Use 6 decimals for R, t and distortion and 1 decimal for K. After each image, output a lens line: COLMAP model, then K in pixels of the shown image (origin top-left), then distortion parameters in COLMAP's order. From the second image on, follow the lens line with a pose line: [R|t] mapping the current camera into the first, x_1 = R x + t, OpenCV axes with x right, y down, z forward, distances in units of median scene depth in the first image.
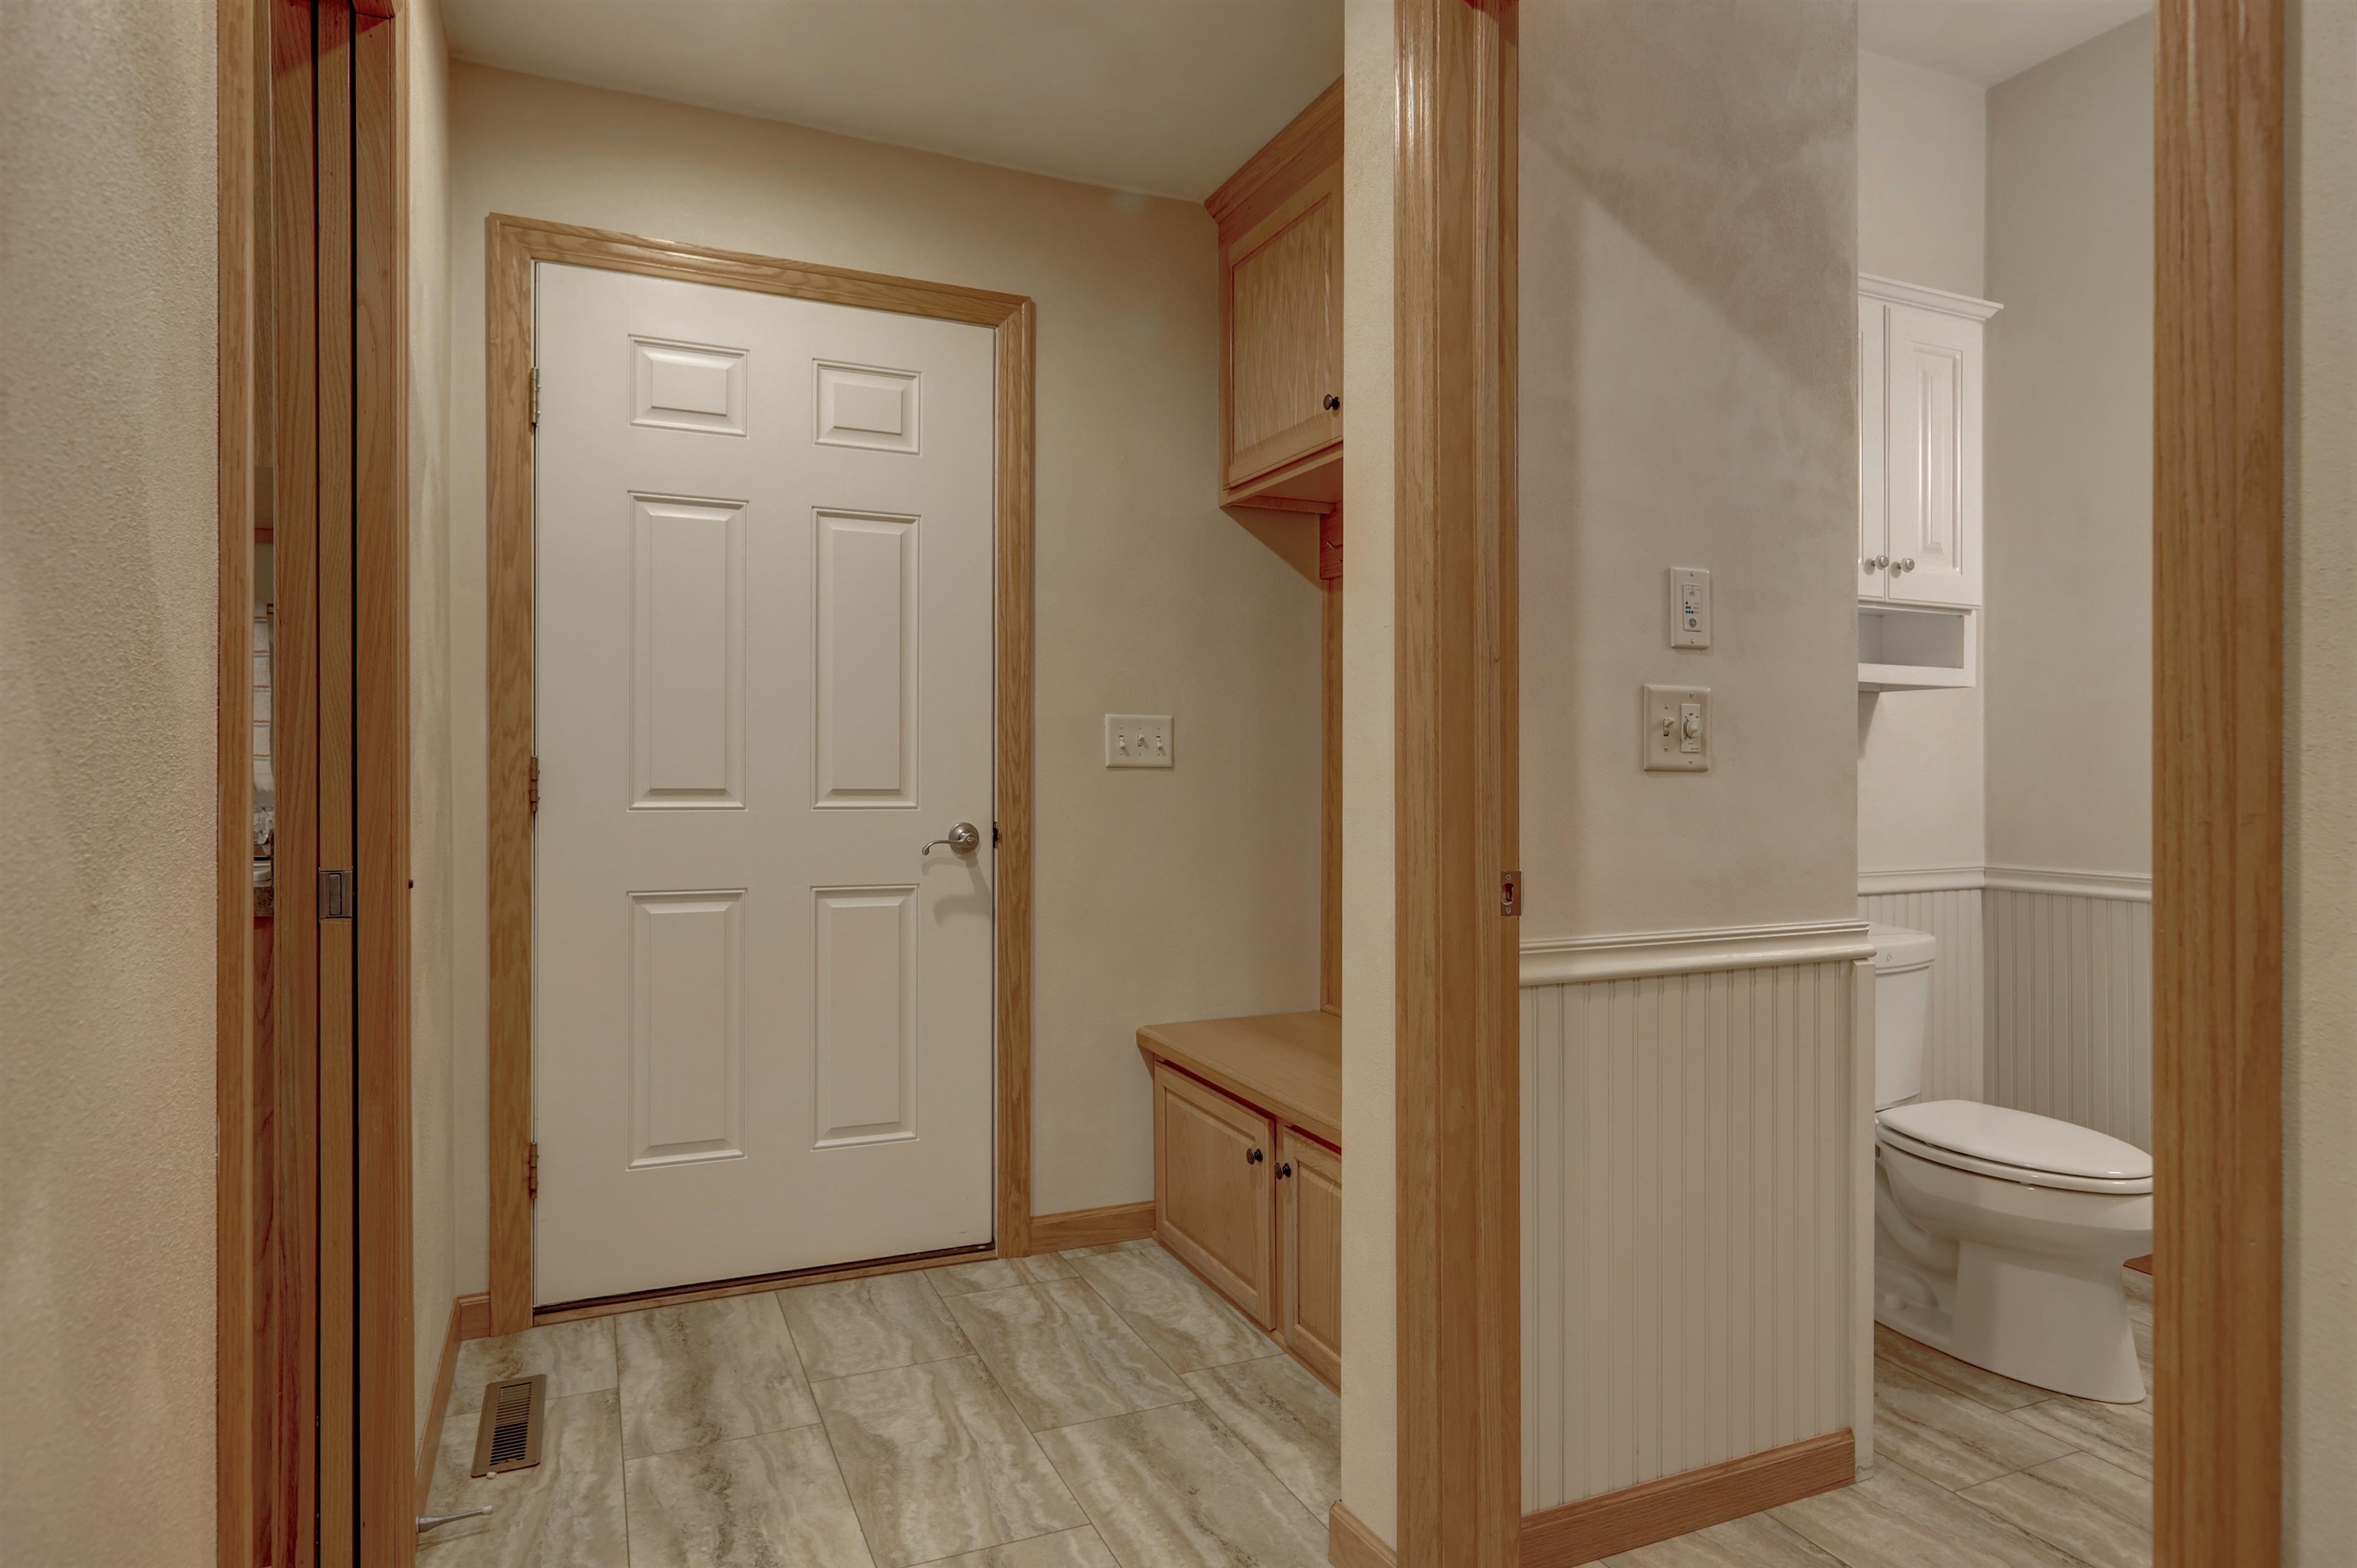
lens RADIAL K [[1336.8, 0, 1184.0], [0, 1336.8, 771.7], [0, 0, 1]] dist [-0.004960, 0.003625]
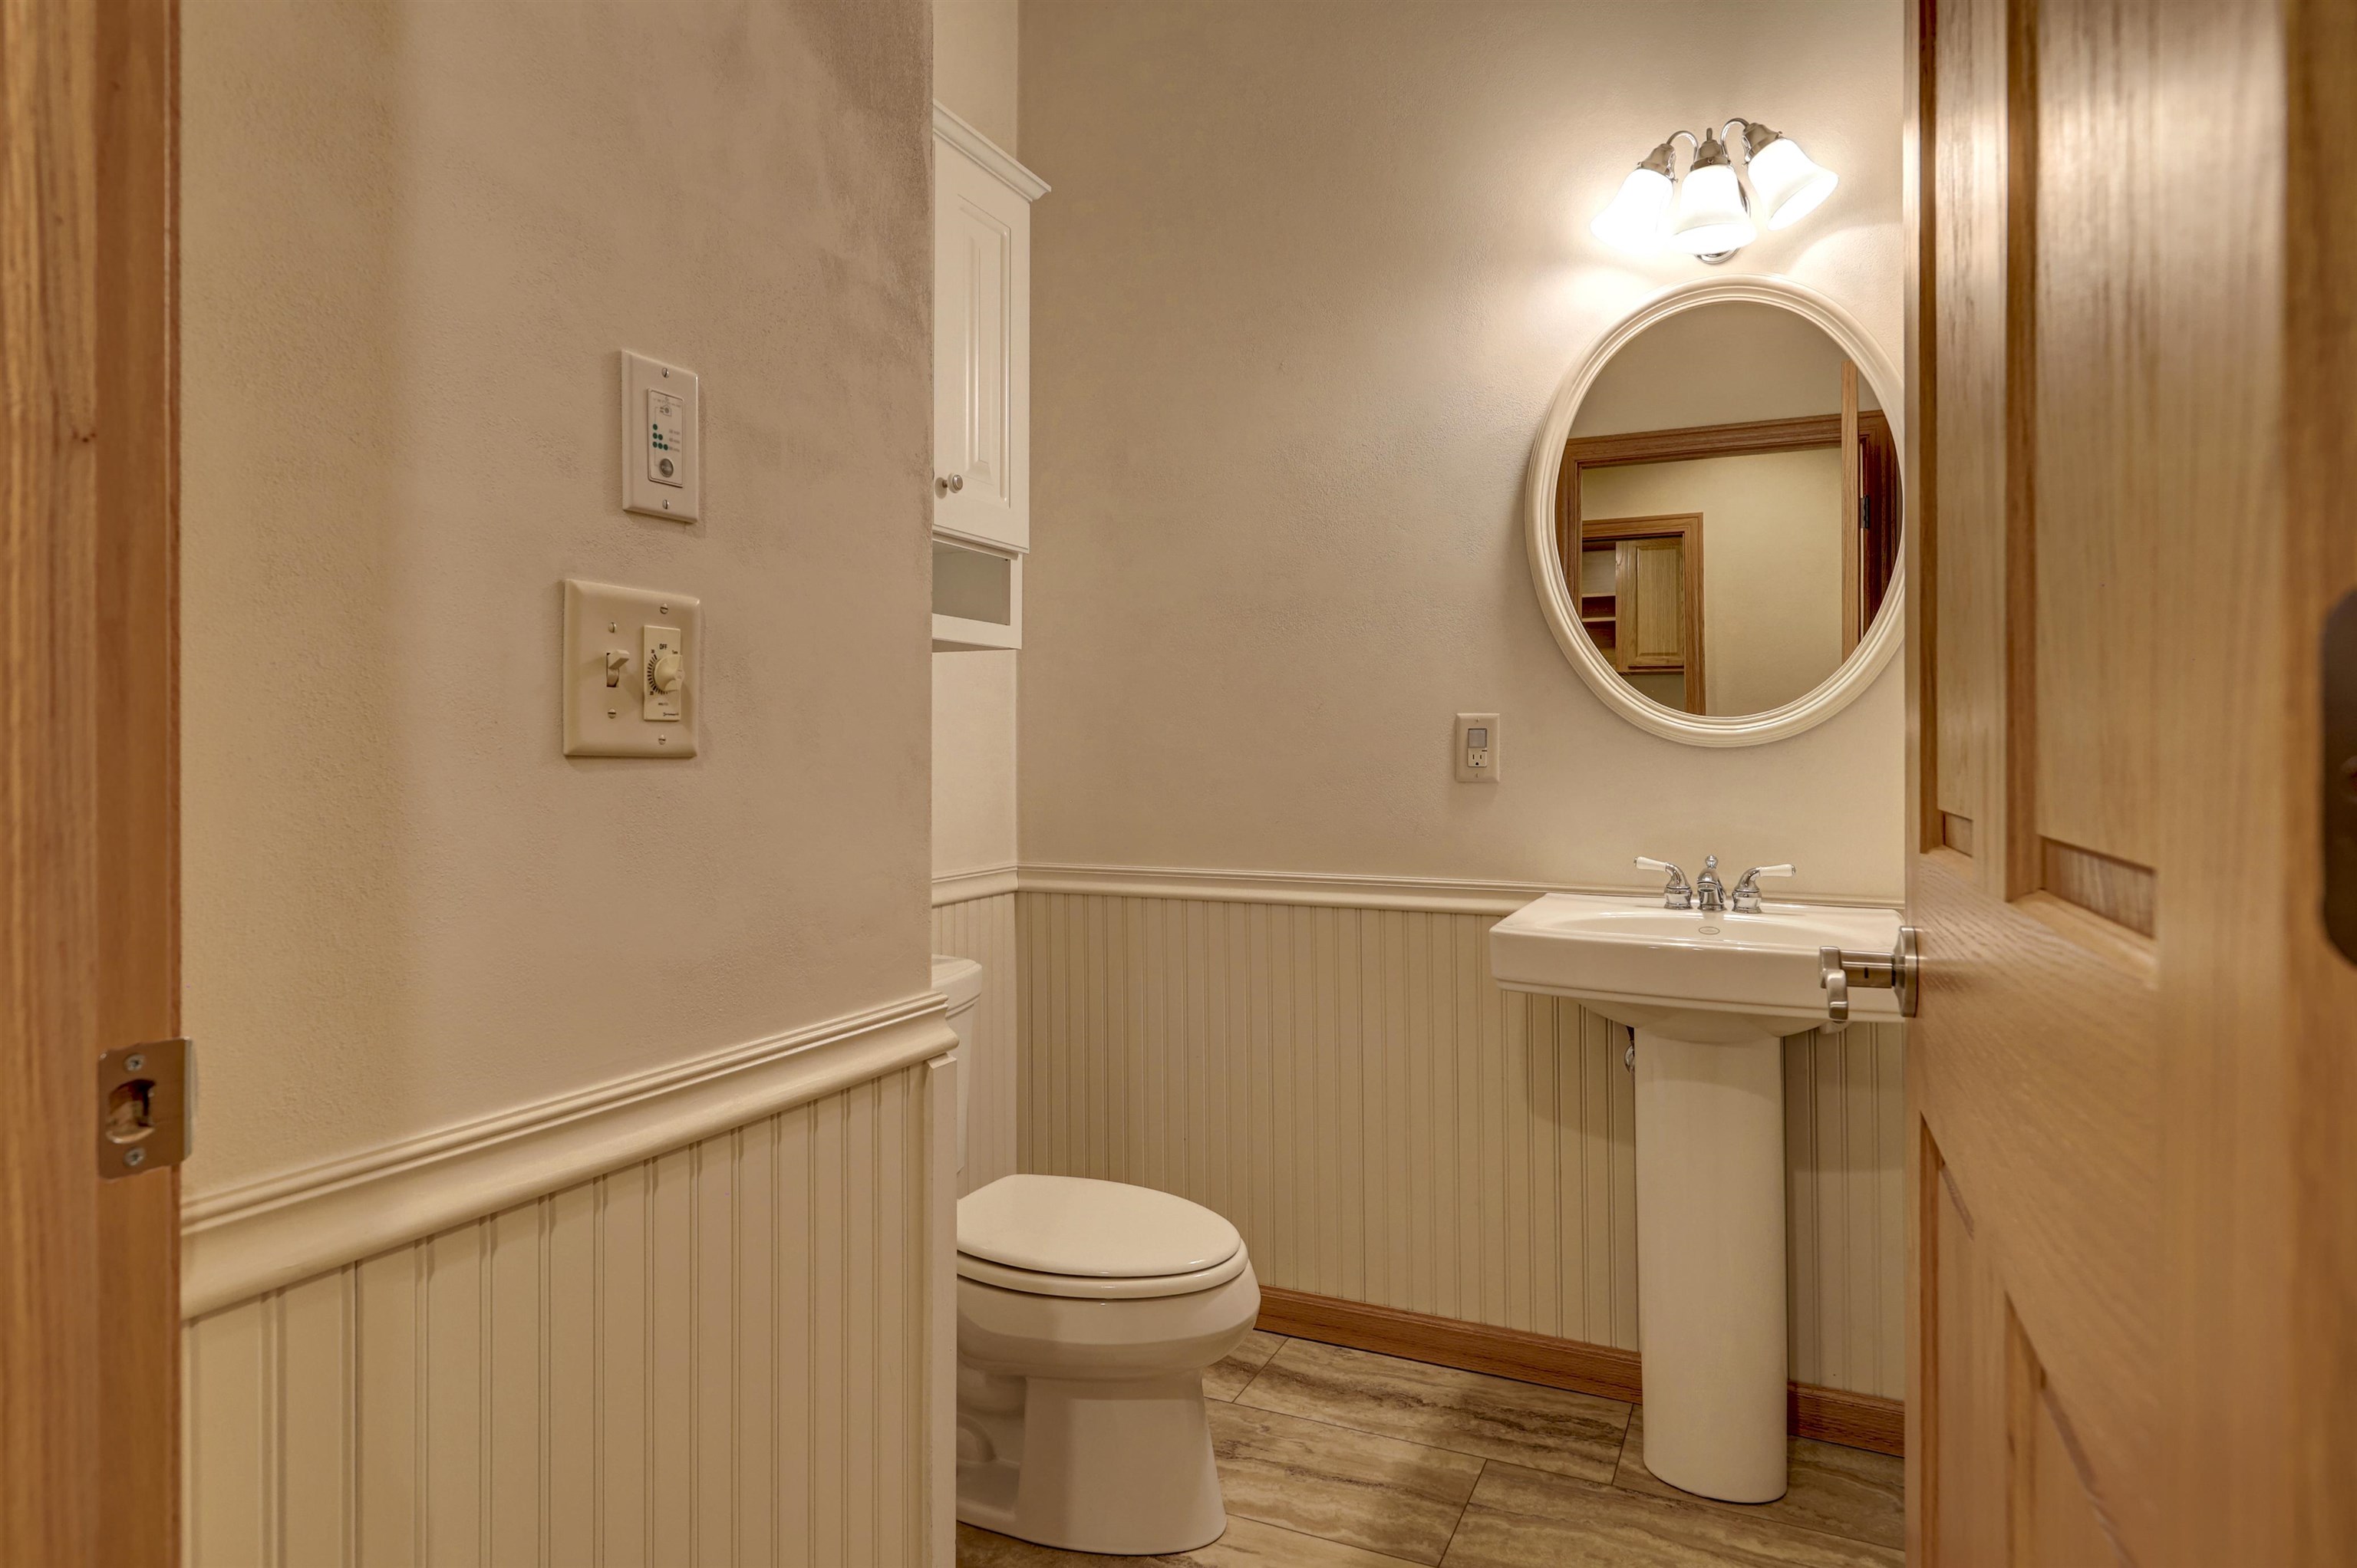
lens RADIAL K [[1336.8, 0, 1183.4], [0, 1336.8, 758.9], [0, 0, 1]] dist [-0.004960, 0.003625]
pose [[0.748202, -0.002204, 0.663468, 0.185164], [-0.002448, 0.999979, 0.006082, -0.003428], [-0.663467, -0.006174, 0.748180, 0.474600]]
